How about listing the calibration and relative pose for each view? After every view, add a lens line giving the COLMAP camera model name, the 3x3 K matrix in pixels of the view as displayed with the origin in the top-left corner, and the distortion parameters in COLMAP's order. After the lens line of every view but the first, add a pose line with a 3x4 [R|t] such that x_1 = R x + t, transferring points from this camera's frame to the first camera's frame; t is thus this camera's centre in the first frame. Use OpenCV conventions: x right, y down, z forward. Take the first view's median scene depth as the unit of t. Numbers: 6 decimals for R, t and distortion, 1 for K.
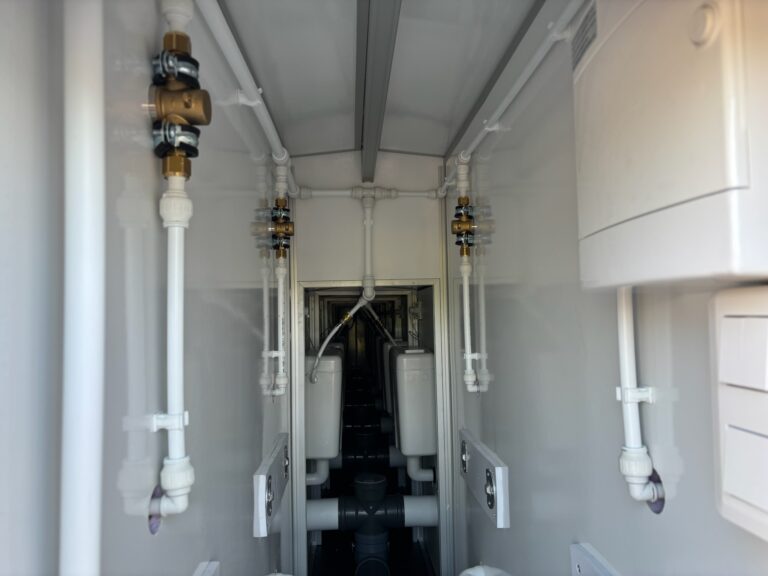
lens RADIAL K [[536.8, 0, 384.0], [0, 536.8, 288.0], [0, 0, 1]] dist [-0.001149, -0.002129]
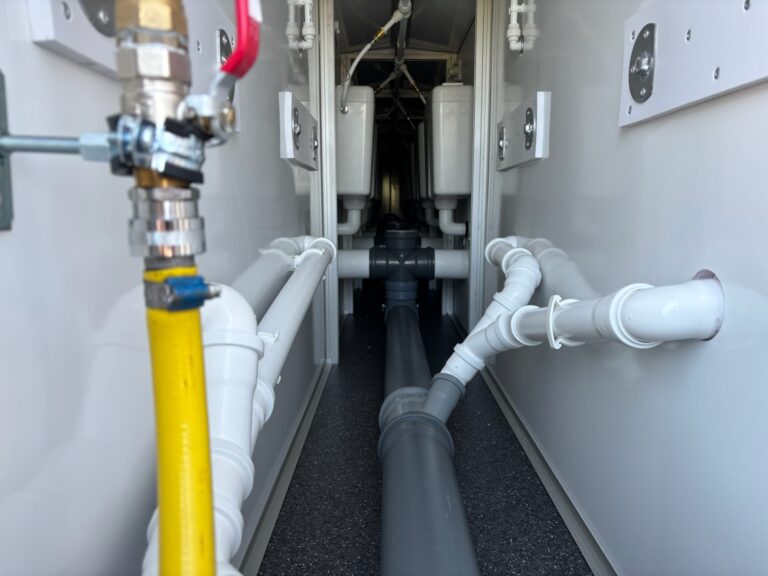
lens RADIAL K [[536.8, 0, 384.0], [0, 536.8, 288.0], [0, 0, 1]] dist [-0.001149, -0.002129]
pose [[0.997720, 0.029571, -0.060661, 0.005789], [-0.016209, 0.977578, 0.209949, 0.275757], [0.065509, -0.208487, 0.975829, 0.007572]]
